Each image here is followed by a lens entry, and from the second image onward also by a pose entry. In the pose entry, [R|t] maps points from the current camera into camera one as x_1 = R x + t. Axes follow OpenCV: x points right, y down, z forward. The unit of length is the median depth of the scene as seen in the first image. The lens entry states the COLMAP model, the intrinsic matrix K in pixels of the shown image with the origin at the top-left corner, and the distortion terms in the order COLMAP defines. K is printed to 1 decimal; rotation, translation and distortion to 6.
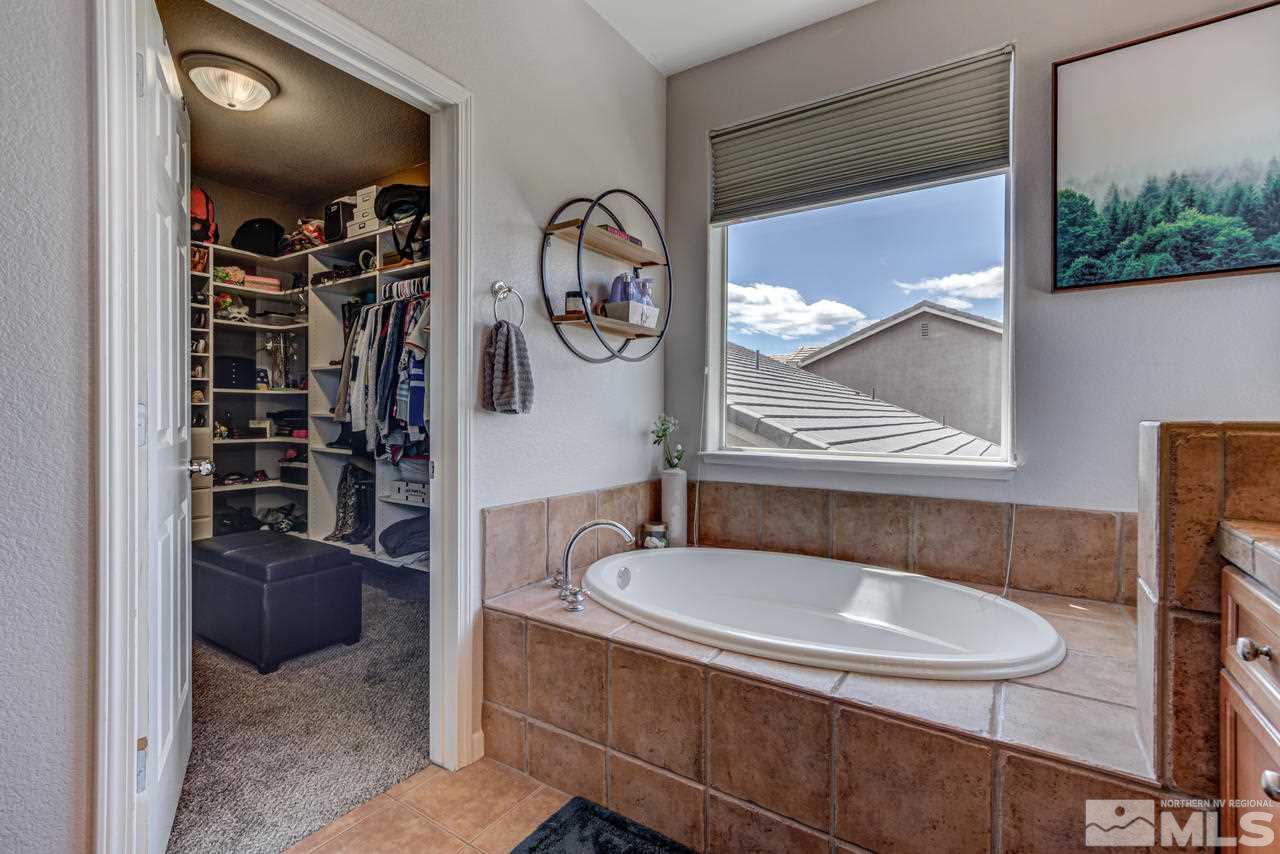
lens RADIAL K [[582.4, 0, 639.4], [0, 582.4, 418.0], [0, 0, 1]] dist [-0.001558, 0.004269]
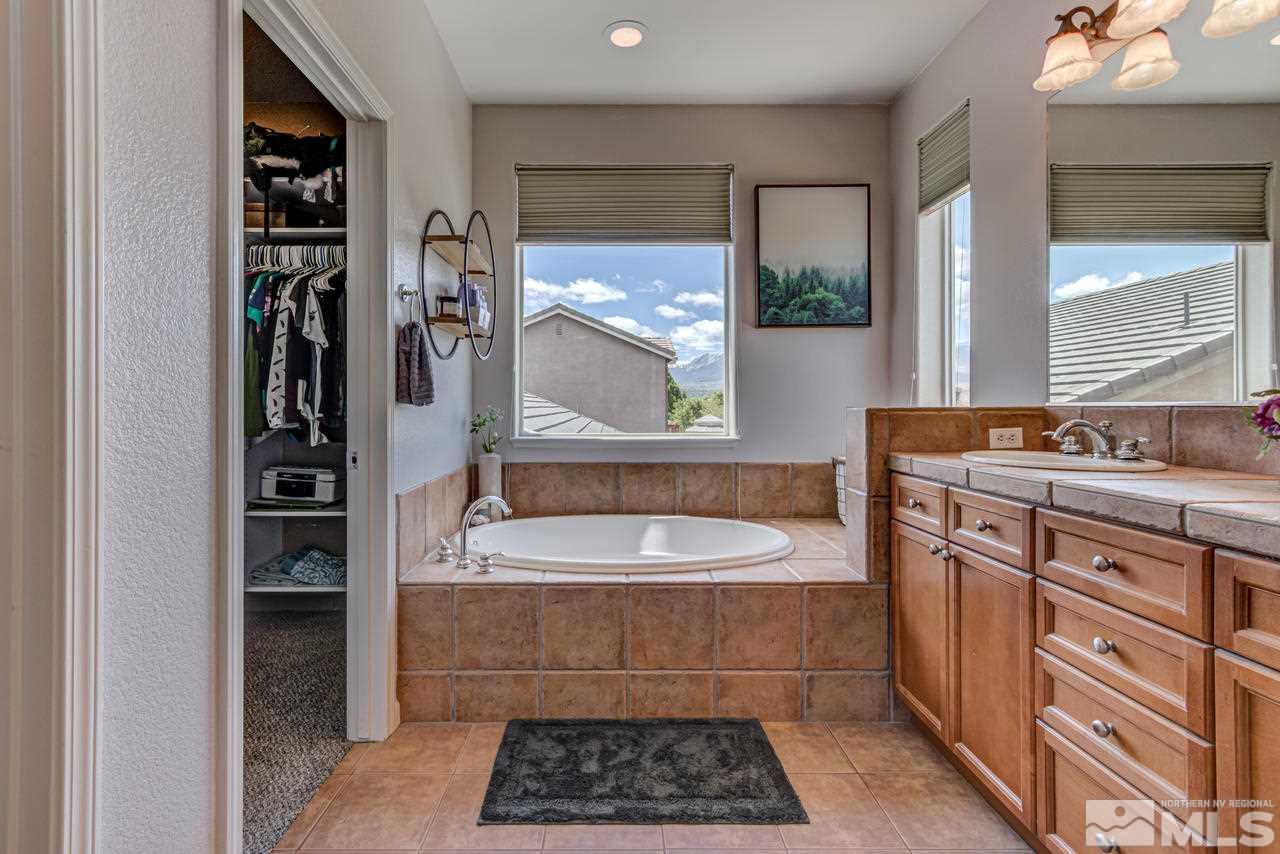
lens RADIAL K [[597.1, 0, 611.4], [0, 597.1, 402.3], [0, 0, 1]] dist [0.002203, 0.001276]
pose [[0.835033, -0.002598, 0.550194, -0.546349], [0.008881, 0.999922, -0.008757, -0.001228], [-0.550129, 0.012198, 0.834991, -0.146937]]
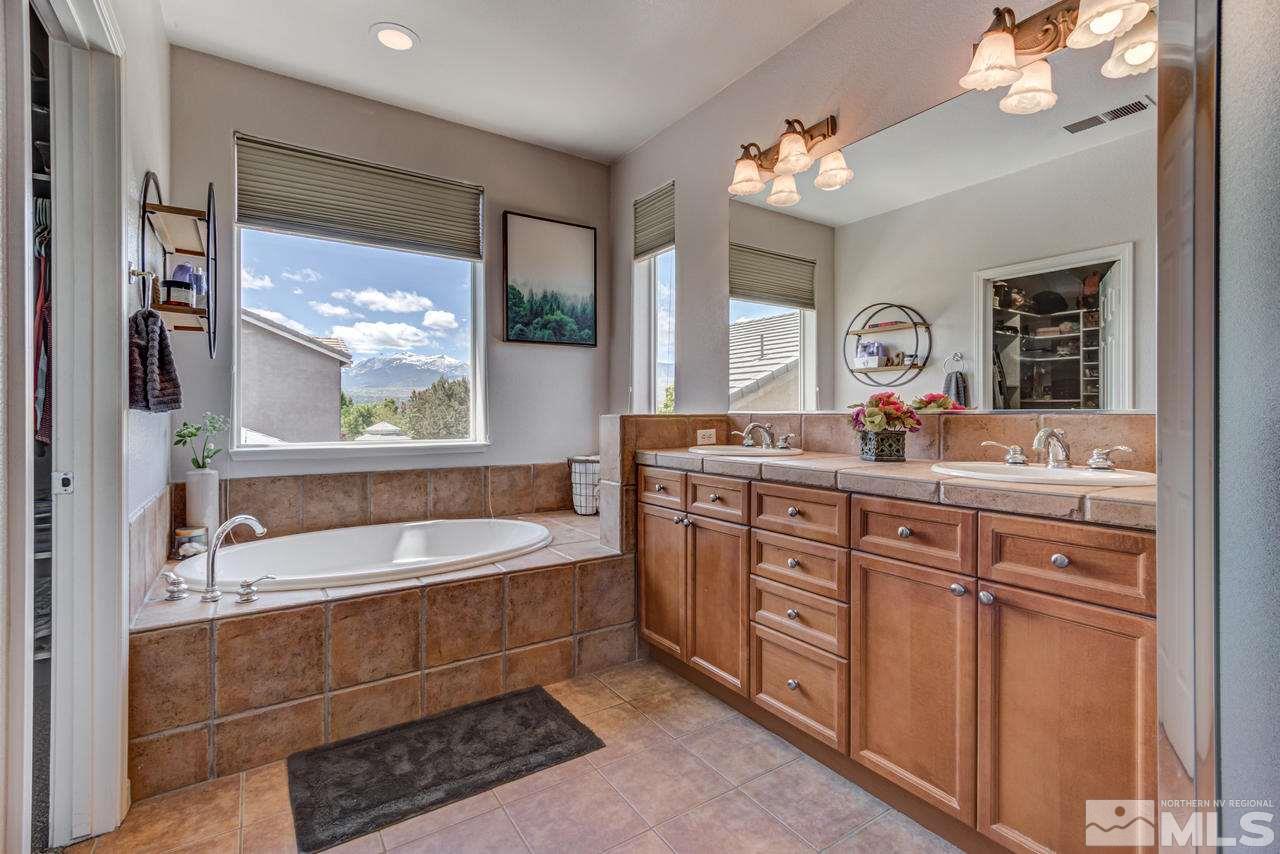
lens RADIAL K [[585.4, 0, 640.5], [0, 585.4, 412.5], [0, 0, 1]] dist [0.001906, 0.001465]
pose [[0.389810, -0.003849, 0.920887, -0.777998], [0.007234, 0.999973, 0.001118, -0.003359], [-0.920867, 0.006226, 0.389827, -0.053109]]
